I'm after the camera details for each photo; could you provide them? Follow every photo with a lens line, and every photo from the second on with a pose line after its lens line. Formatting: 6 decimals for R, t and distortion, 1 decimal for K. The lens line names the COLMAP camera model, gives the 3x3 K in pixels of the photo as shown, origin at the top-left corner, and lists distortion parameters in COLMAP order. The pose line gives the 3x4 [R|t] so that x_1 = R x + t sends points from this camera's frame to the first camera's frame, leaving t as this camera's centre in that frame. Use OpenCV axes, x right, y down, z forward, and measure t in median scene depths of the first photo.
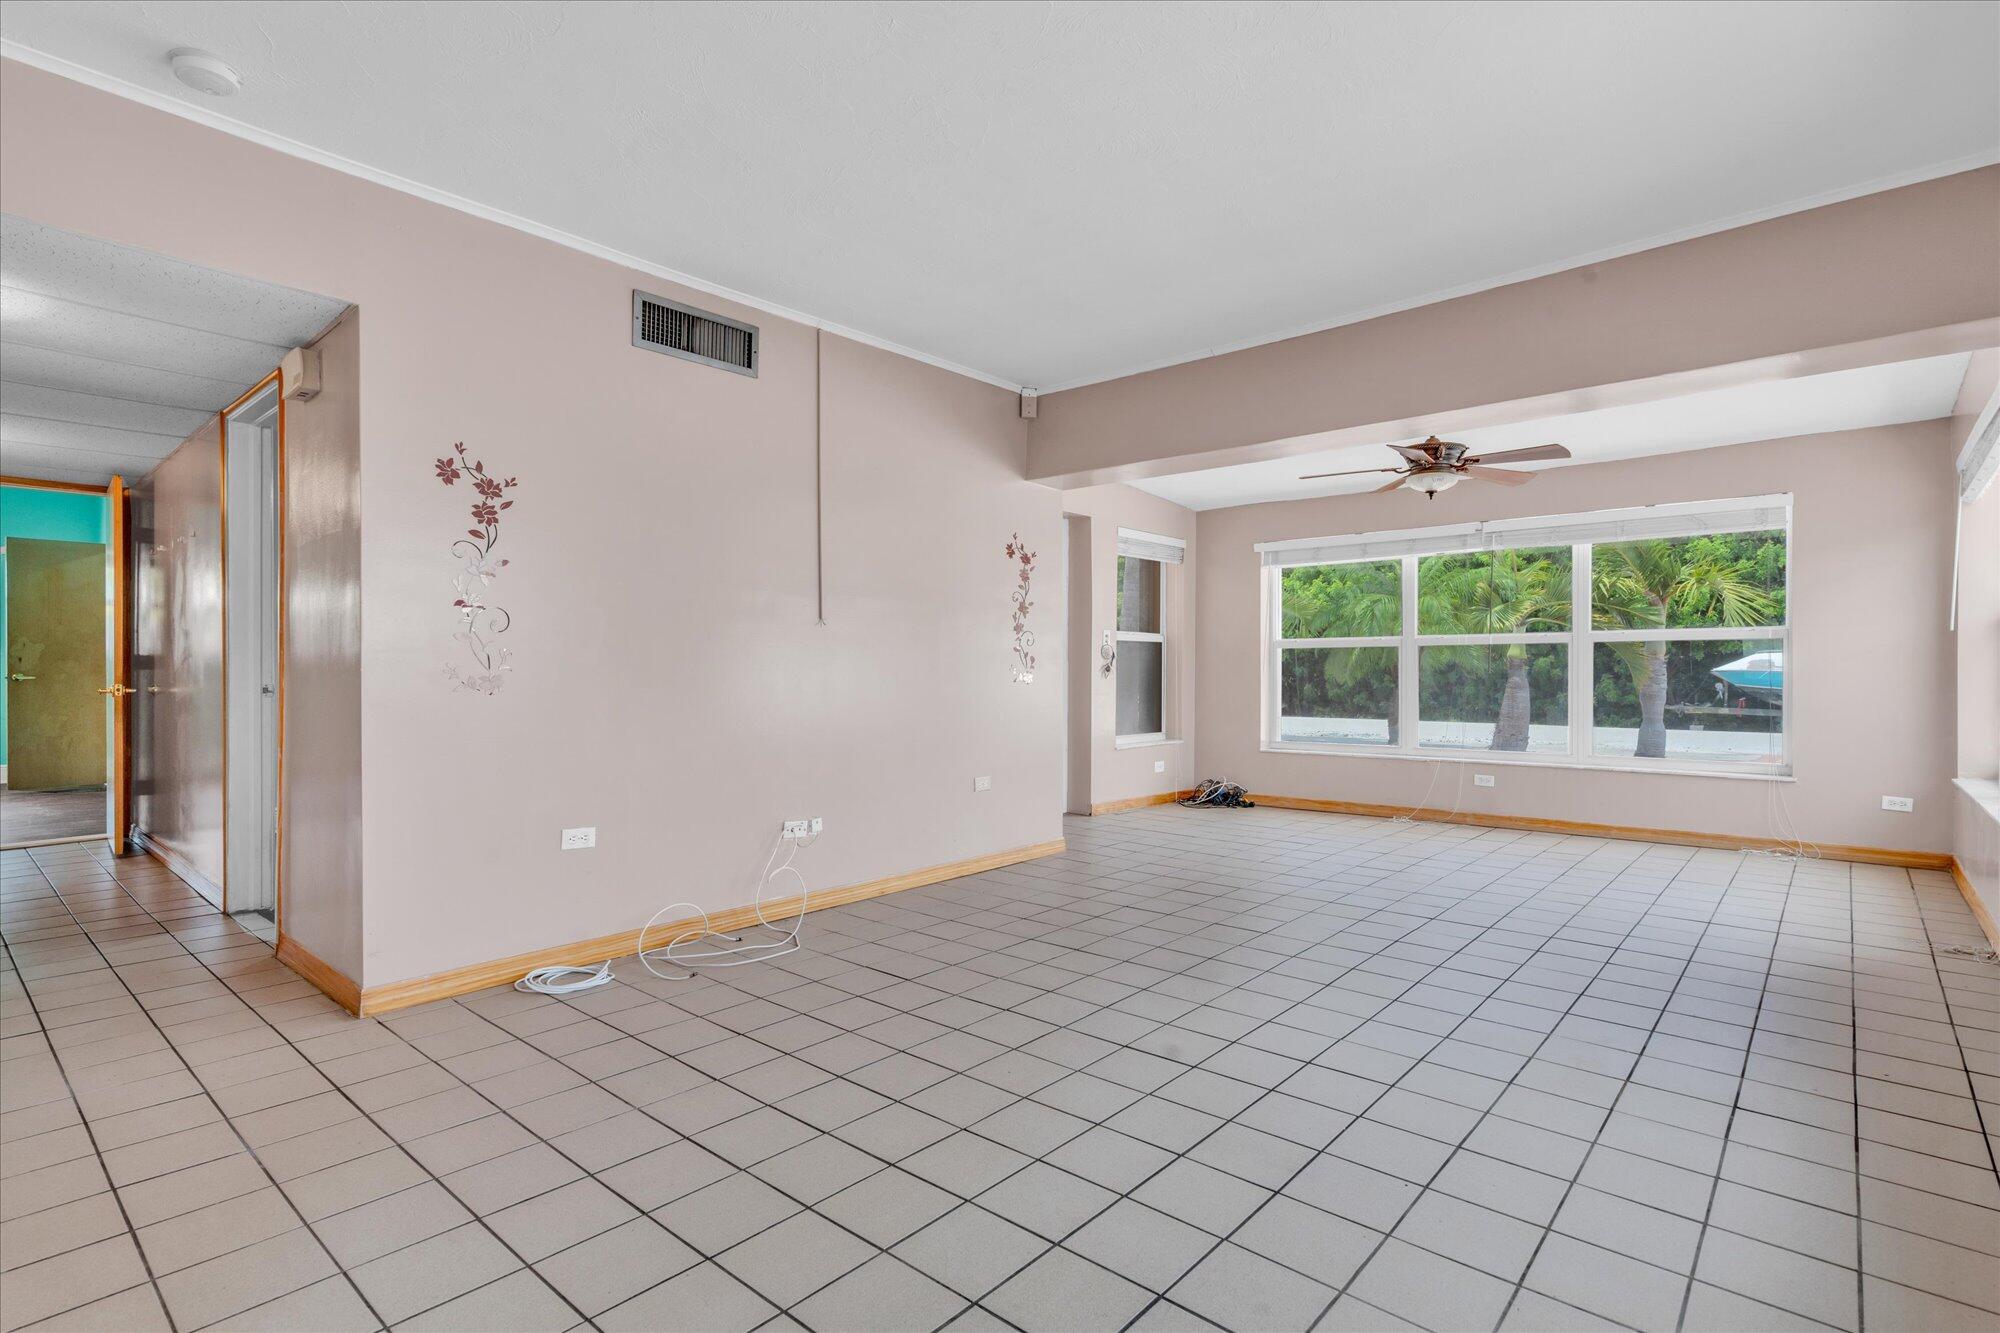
lens RADIAL K [[969.0, 0, 1003.6], [0, 969.0, 672.5], [0, 0, 1]] dist [-0.028622, -0.000176]
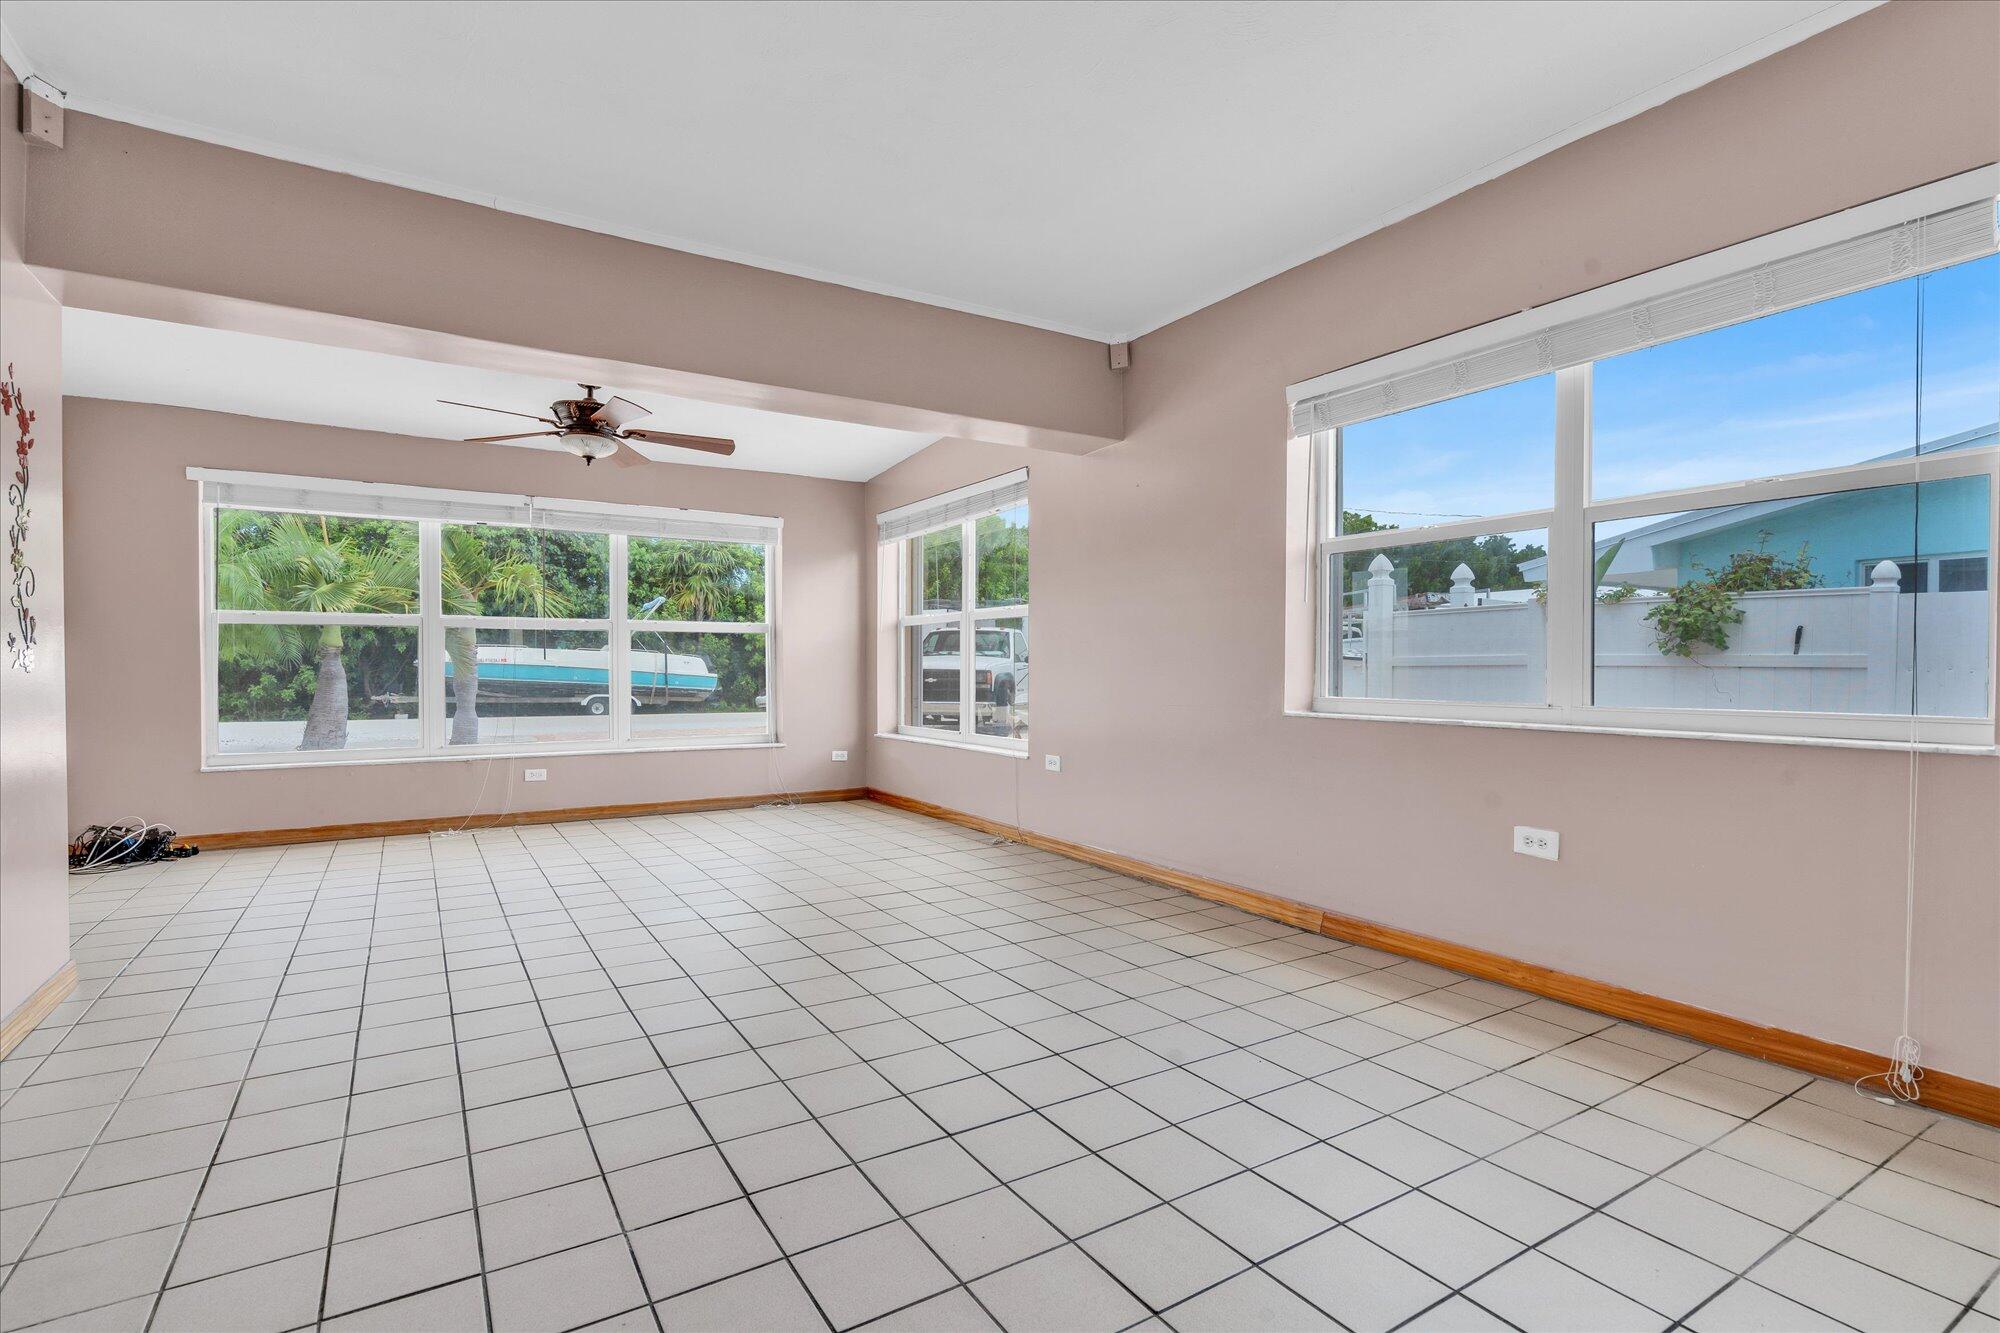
lens RADIAL K [[934.1, 0, 1006.8], [0, 934.1, 675.1], [0, 0, 1]] dist [-0.003197, 0.000344]
pose [[0.293827, -0.008793, 0.955818, -0.211465], [-0.001802, 0.999951, 0.009753, 0.005768], [-0.955857, -0.004588, 0.293797, 0.276565]]
